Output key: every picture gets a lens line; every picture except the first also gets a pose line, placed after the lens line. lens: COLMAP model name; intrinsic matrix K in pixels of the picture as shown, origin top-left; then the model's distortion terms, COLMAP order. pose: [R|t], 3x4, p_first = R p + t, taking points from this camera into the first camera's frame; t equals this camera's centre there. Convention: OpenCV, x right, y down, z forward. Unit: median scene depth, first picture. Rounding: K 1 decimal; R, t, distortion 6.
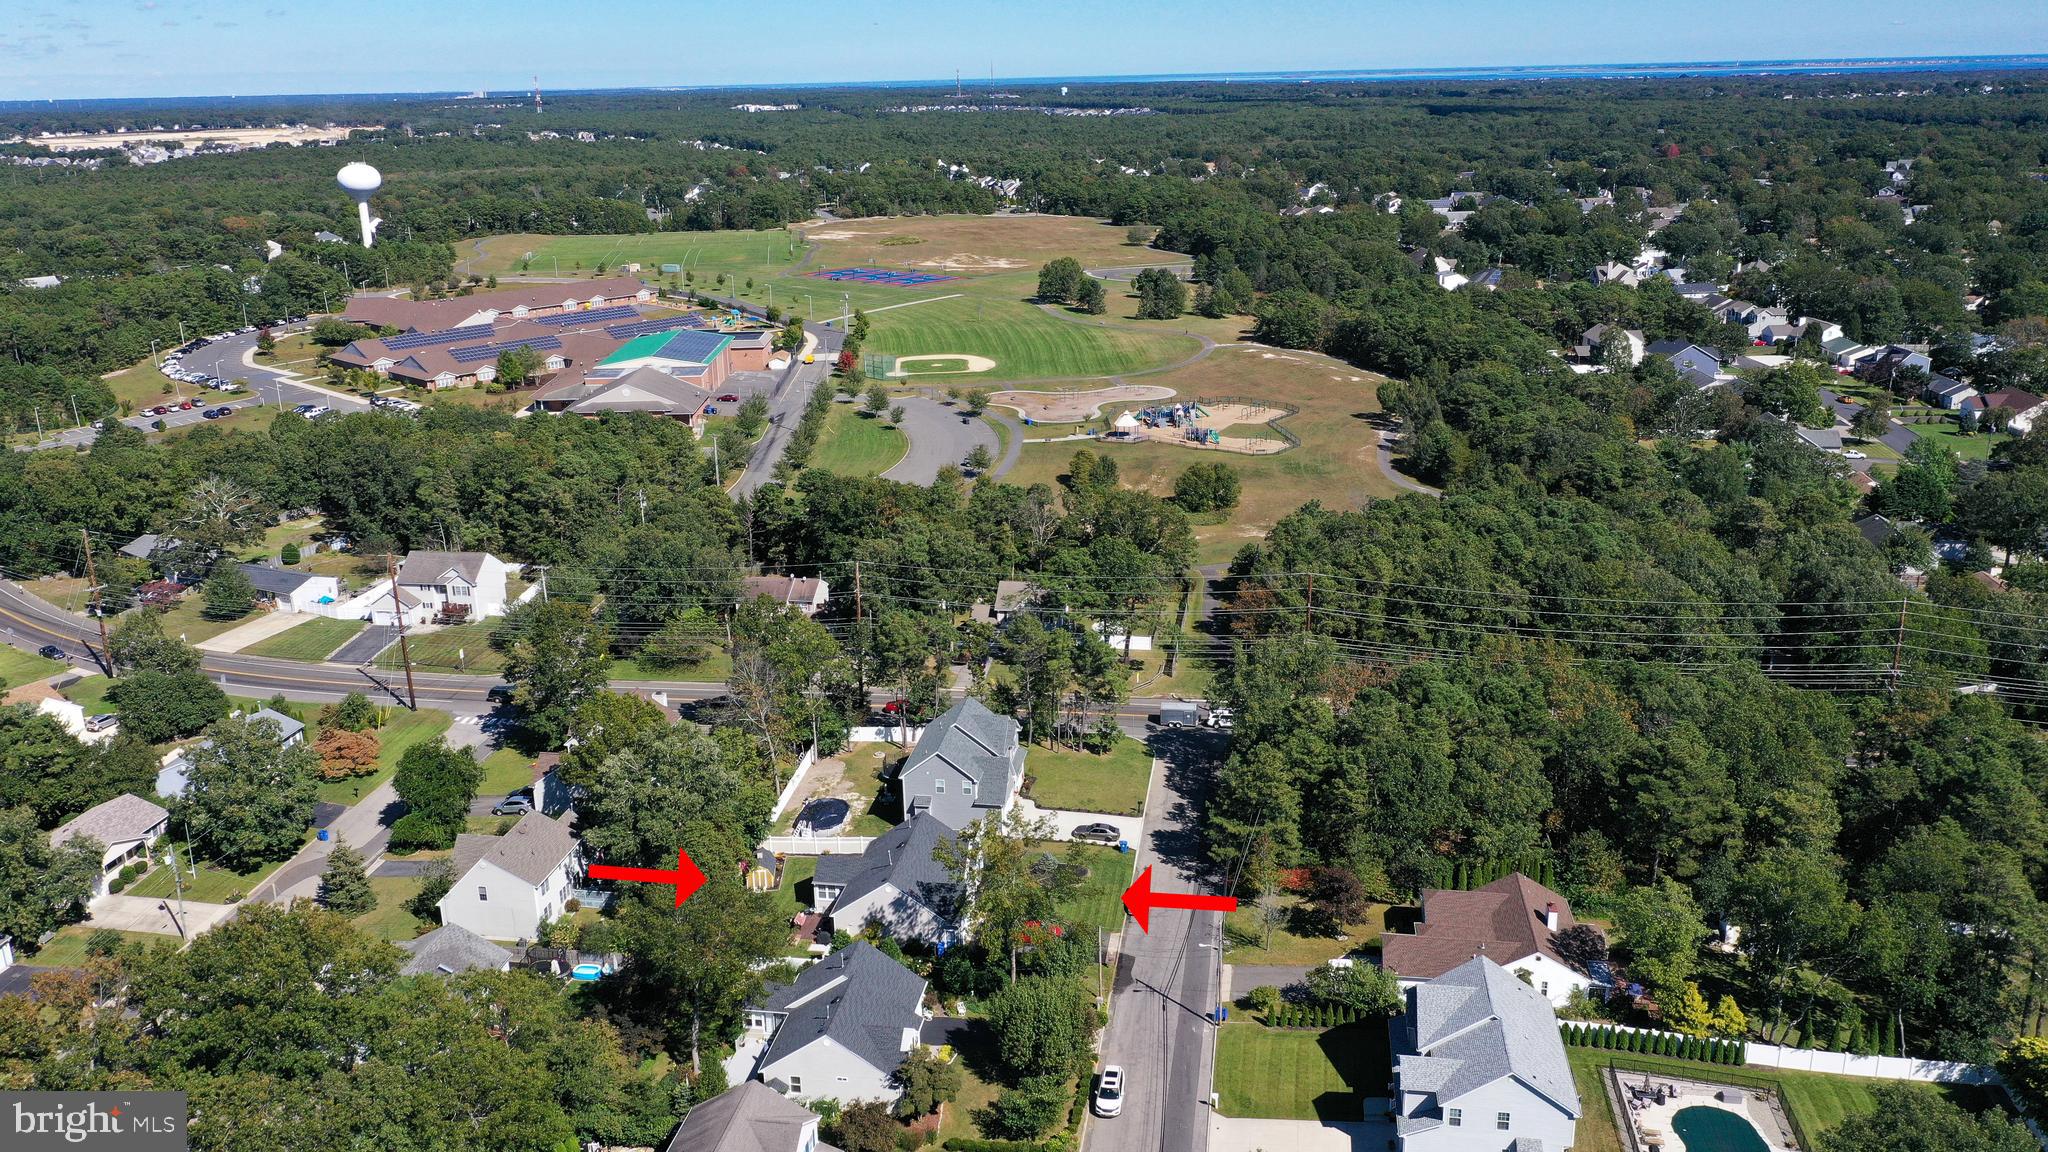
lens RADIAL K [[1611.8, 0, 1024.0], [0, 1611.8, 576.0], [0, 0, 1]] dist [-0.003004, -0.009764]
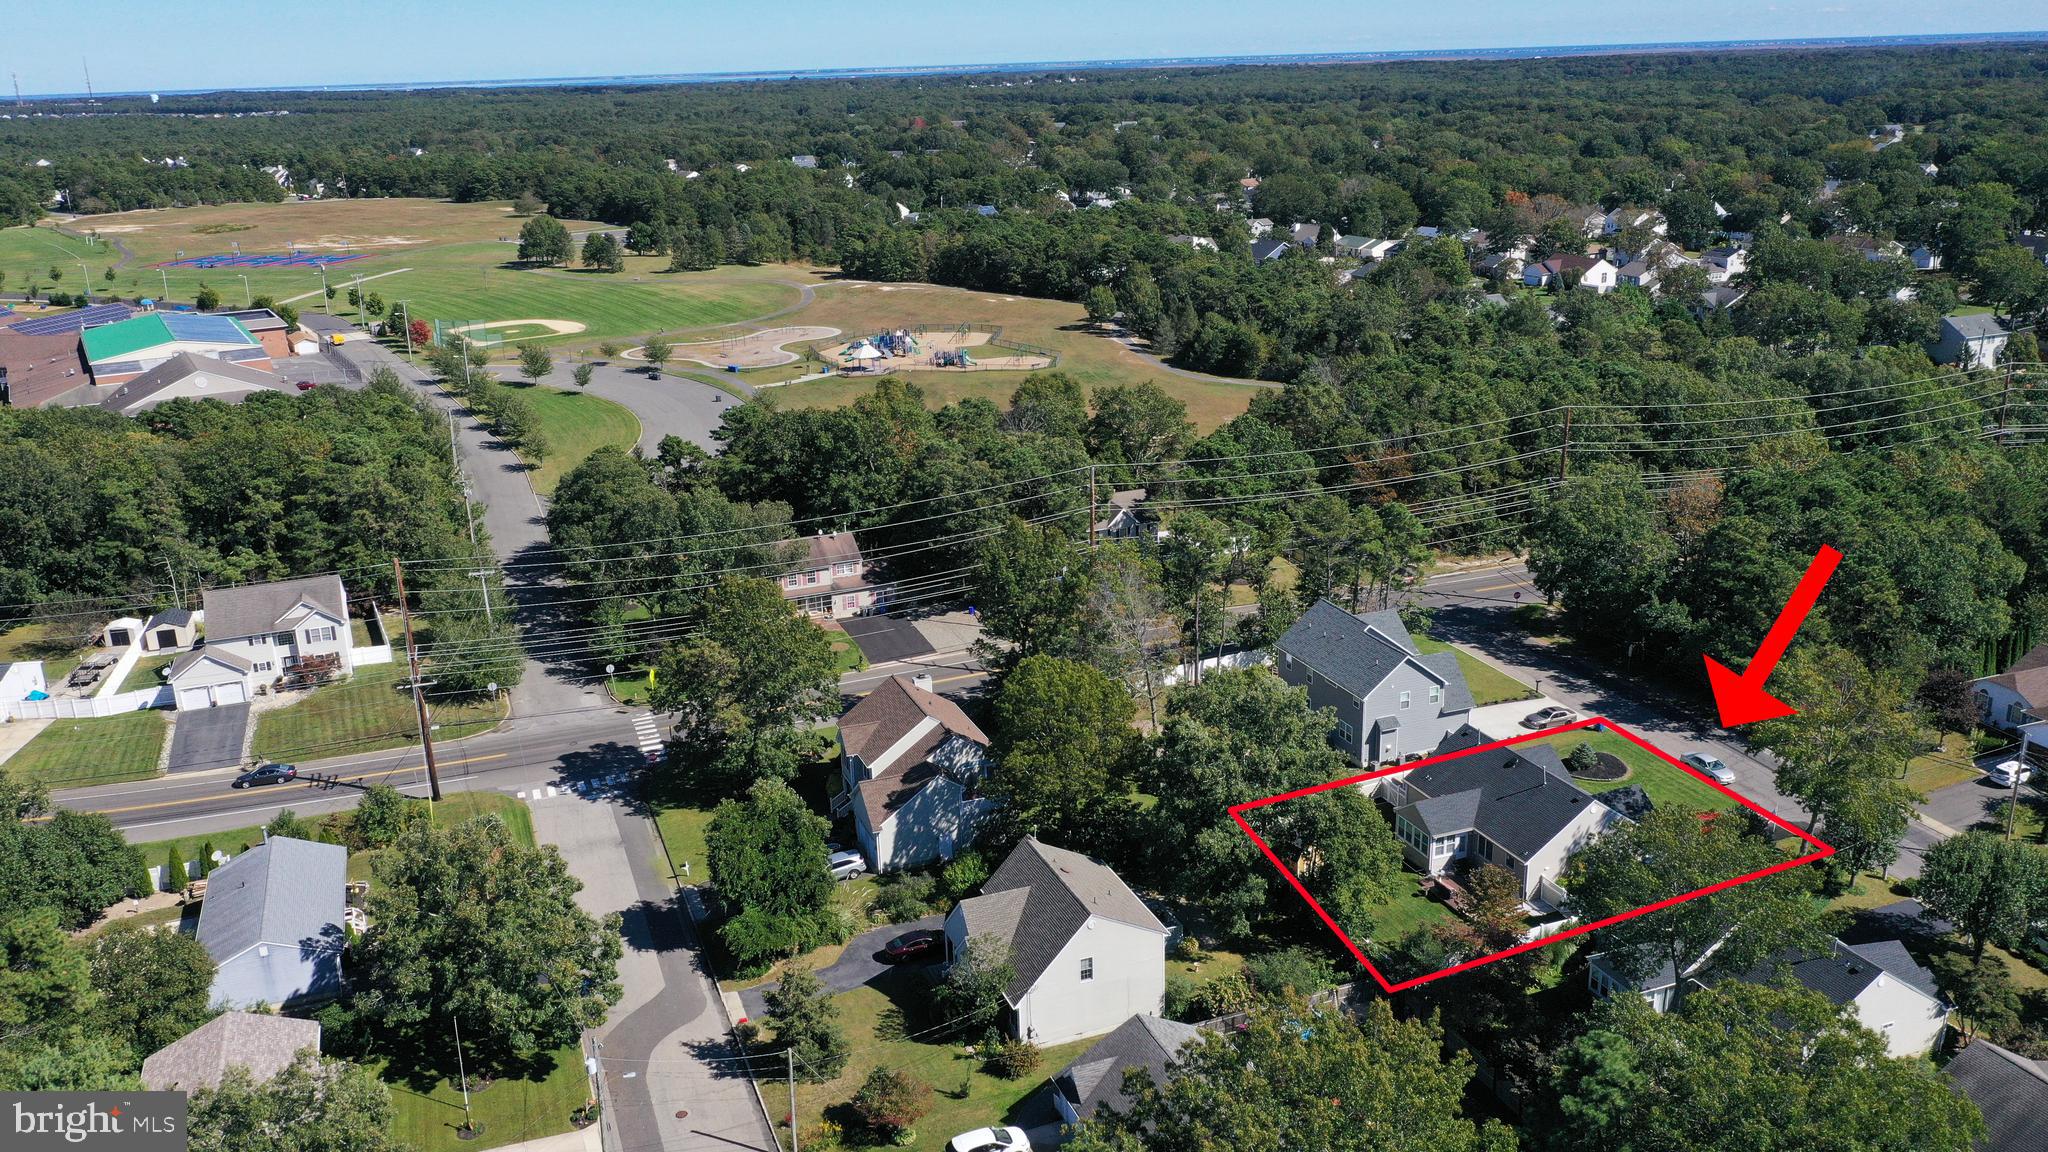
lens RADIAL K [[1611.8, 0, 1024.0], [0, 1611.8, 576.0], [0, 0, 1]] dist [-0.003004, -0.009764]
pose [[0.862624, -0.157424, 0.480725, -0.412237], [0.160563, 0.986408, 0.034903, 0.008660], [-0.479686, 0.047079, 0.876176, 0.276297]]
